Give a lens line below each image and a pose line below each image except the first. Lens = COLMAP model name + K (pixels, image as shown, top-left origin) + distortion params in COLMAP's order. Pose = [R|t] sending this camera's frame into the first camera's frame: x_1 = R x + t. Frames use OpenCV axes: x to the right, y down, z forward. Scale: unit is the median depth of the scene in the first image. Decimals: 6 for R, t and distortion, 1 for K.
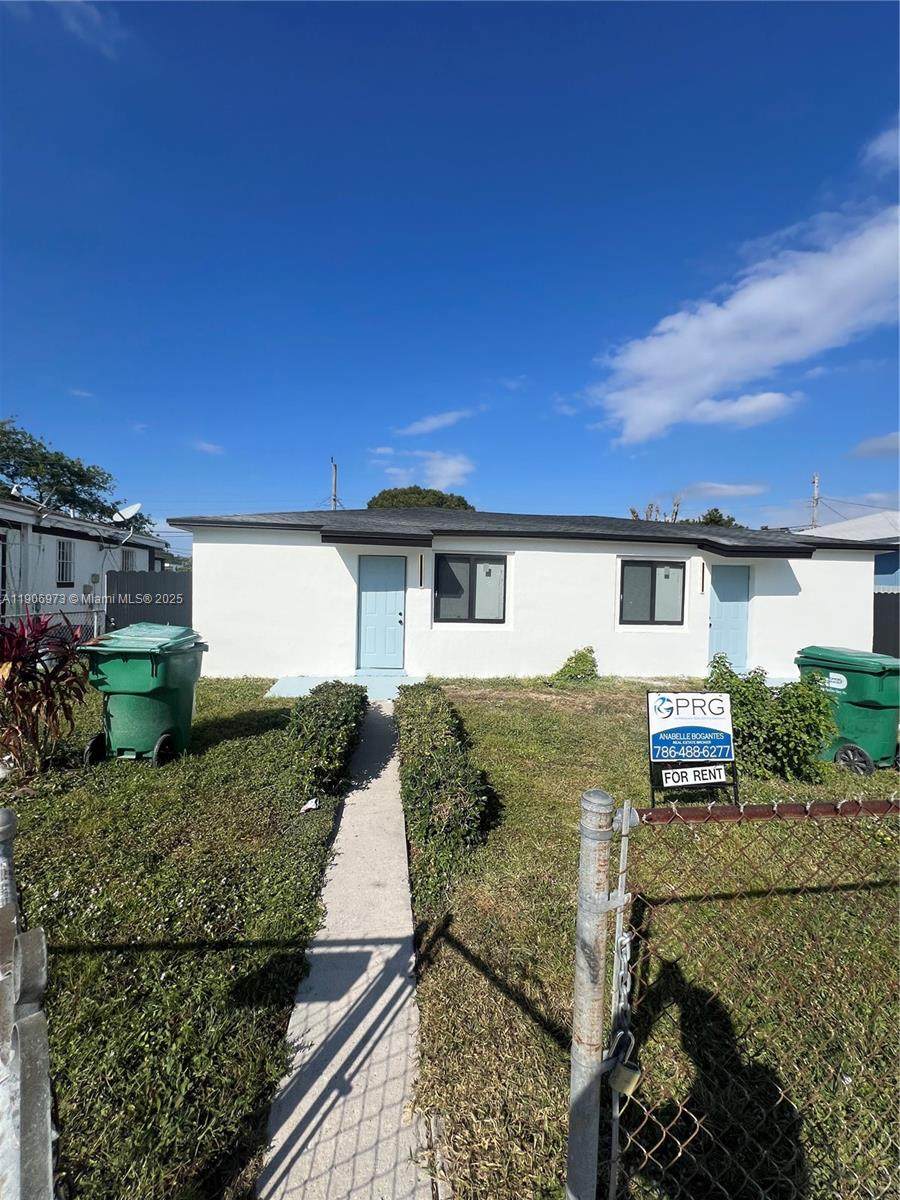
lens RADIAL K [[480.8, 0, 450.2], [0, 480.8, 602.1], [0, 0, 1]] dist [-0.002385, 0.000632]
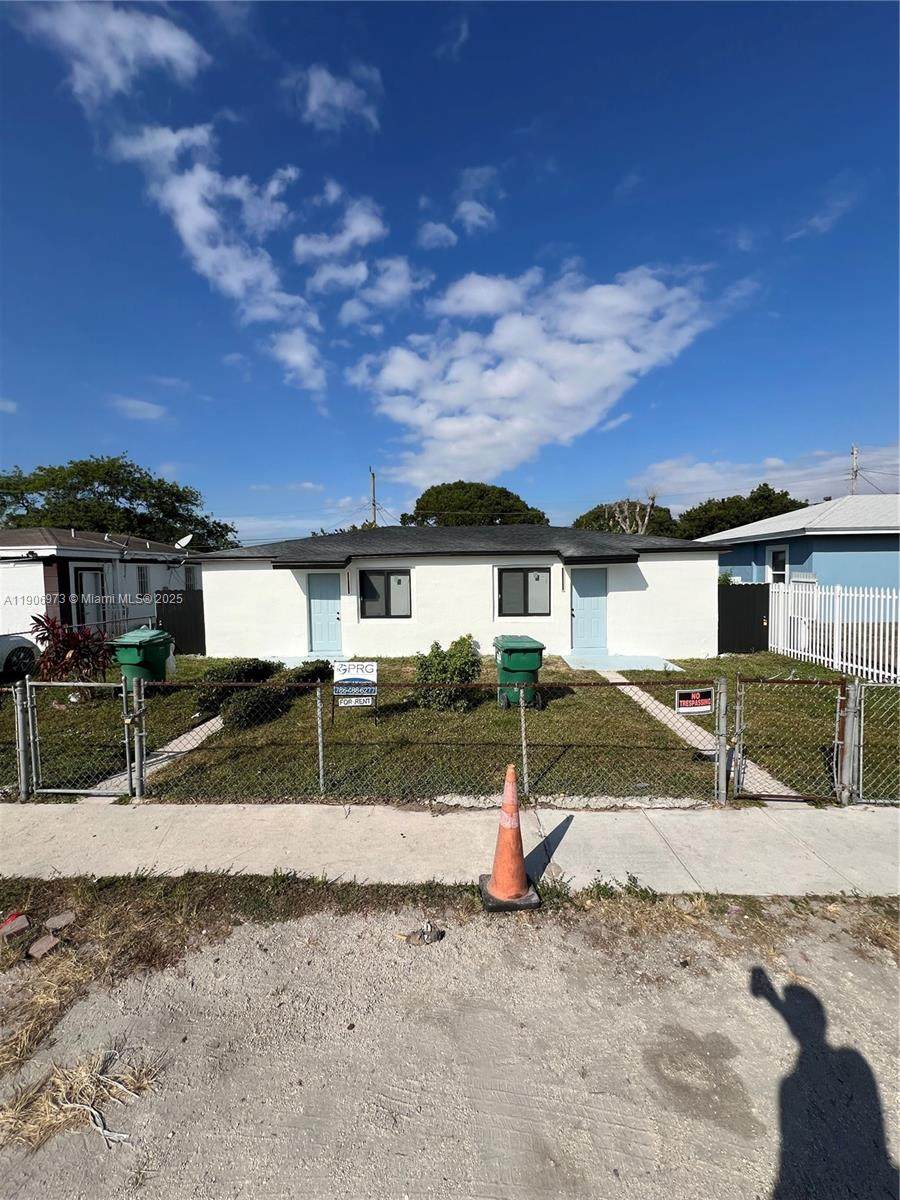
lens RADIAL K [[480.8, 0, 453.3], [0, 480.8, 597.0], [0, 0, 1]] dist [-0.002385, 0.000632]
pose [[0.984697, -0.028924, -0.171860, 0.476438], [0.033463, 0.999162, 0.023574, -0.045794], [0.171034, -0.028965, 0.984839, -0.352799]]
